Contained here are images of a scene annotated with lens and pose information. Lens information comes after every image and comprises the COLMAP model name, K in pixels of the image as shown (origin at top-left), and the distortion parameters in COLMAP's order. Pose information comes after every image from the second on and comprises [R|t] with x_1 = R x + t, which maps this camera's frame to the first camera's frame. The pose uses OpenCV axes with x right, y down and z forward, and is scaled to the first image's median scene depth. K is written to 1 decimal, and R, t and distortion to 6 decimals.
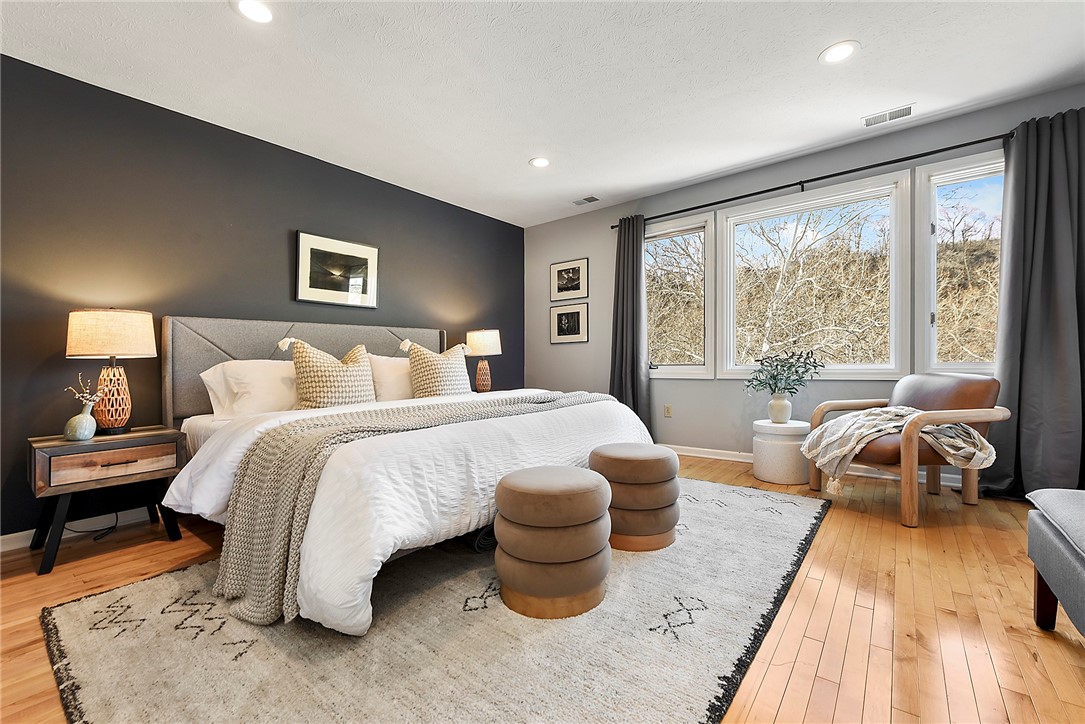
lens RADIAL K [[444.2, 0, 544.8], [0, 444.2, 367.4], [0, 0, 1]] dist [0.000192, 0.000047]
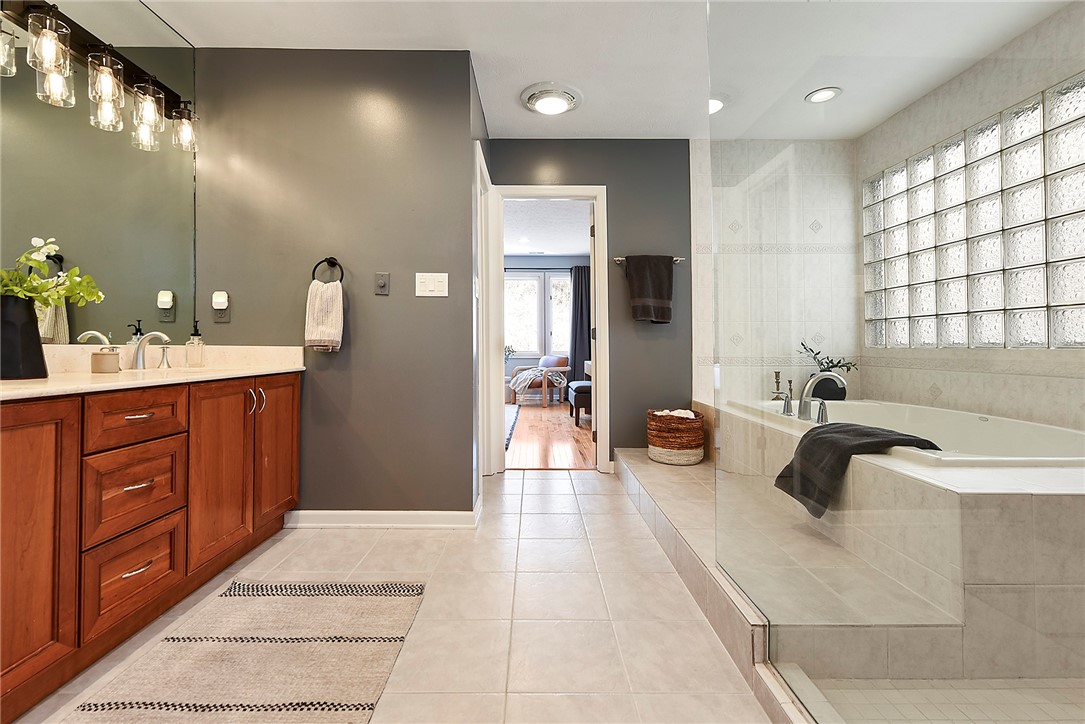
lens RADIAL K [[453.0, 0, 542.0], [0, 453.0, 346.9], [0, 0, 1]] dist [-0.000402, -0.000003]
pose [[0.773518, 0.007890, 0.633725, -0.904758], [0.003168, 0.999862, -0.016316, 0.011085], [-0.633766, 0.014628, 0.773387, -1.085436]]
